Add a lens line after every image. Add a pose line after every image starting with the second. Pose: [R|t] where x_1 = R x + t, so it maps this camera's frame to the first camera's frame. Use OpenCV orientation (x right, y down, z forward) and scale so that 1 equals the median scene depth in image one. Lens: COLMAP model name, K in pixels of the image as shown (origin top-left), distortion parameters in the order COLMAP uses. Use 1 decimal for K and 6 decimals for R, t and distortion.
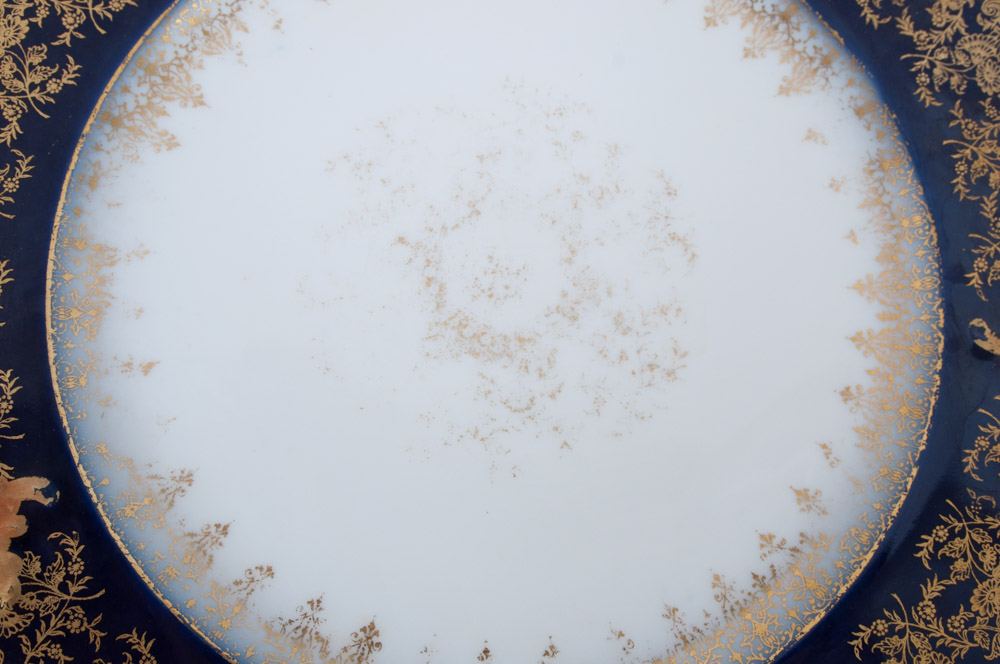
lens RADIAL K [[778.0, 0, 500.0], [0, 778.0, 332.0], [0, 0, 1]] dist [-0.122743, 0.039298]
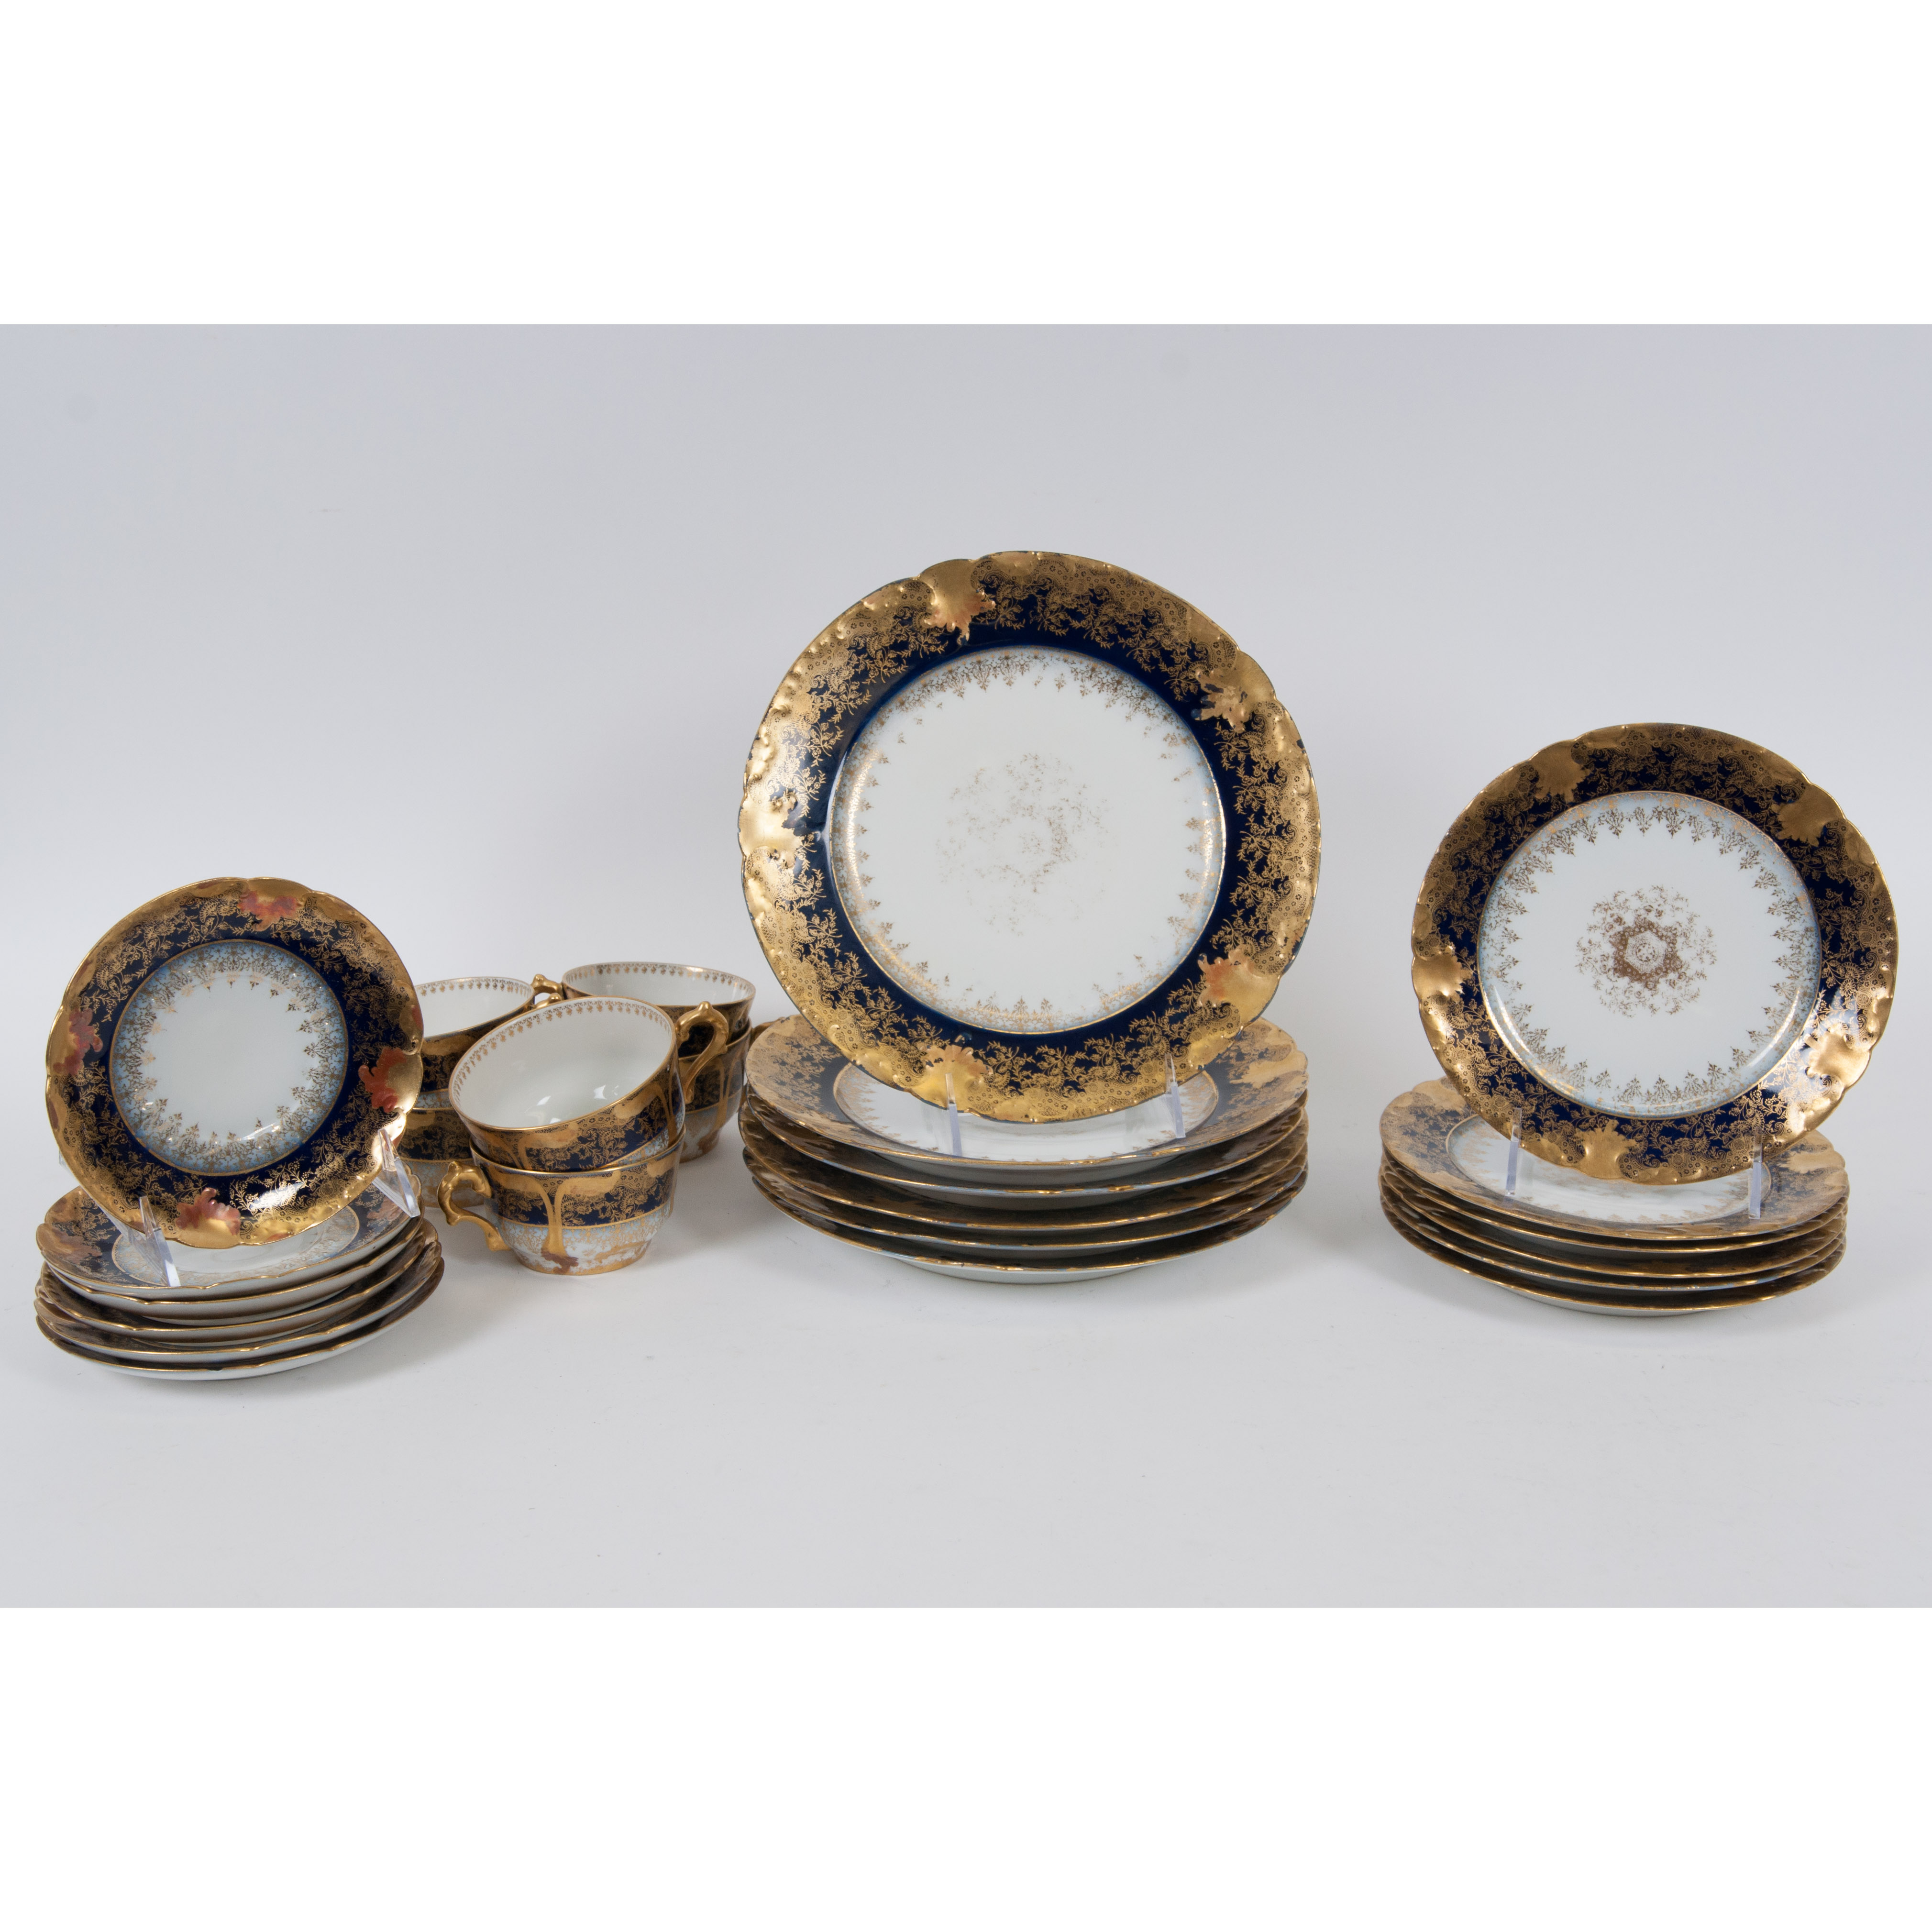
lens RADIAL K [[2524.3, 0, 964.5], [0, 2524.3, 938.9], [0, 0, 1]] dist [0.039155, 0.507551]
pose [[-0.439209, -0.895945, 0.066161, -0.675591], [0.866160, -0.402758, 0.295895, -2.621136], [-0.238459, 0.187266, 0.952926, -6.116605]]
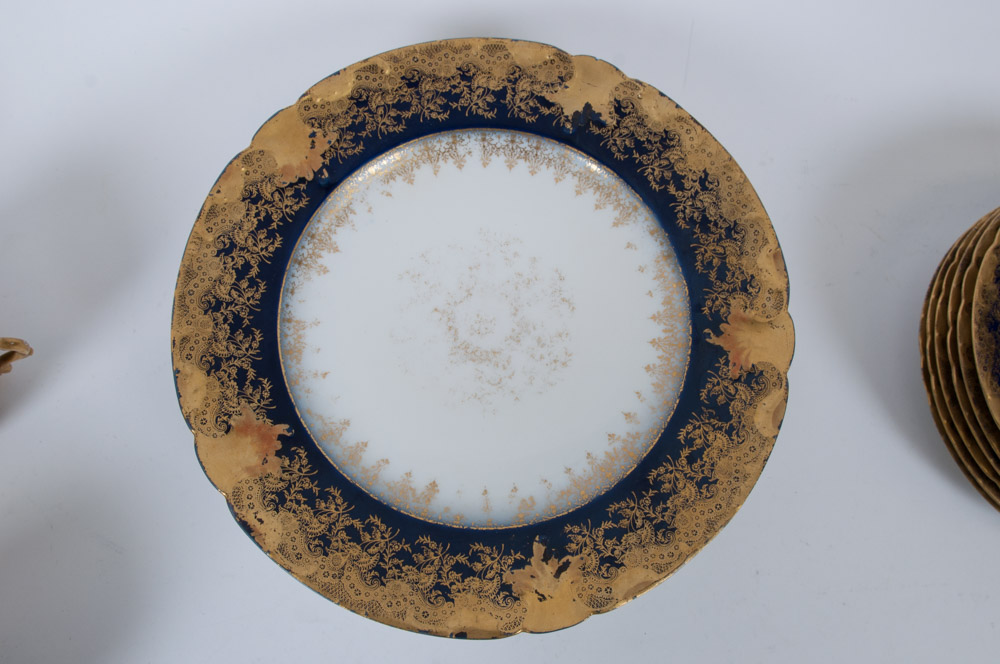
lens RADIAL K [[778.0, 0, 500.0], [0, 778.0, 332.0], [0, 0, 1]] dist [-0.122743, 0.039298]
pose [[0.998051, -0.062008, -0.006992, 0.064758], [0.061614, 0.996996, -0.046923, 0.058060], [0.009880, 0.046400, 0.998874, -1.213169]]
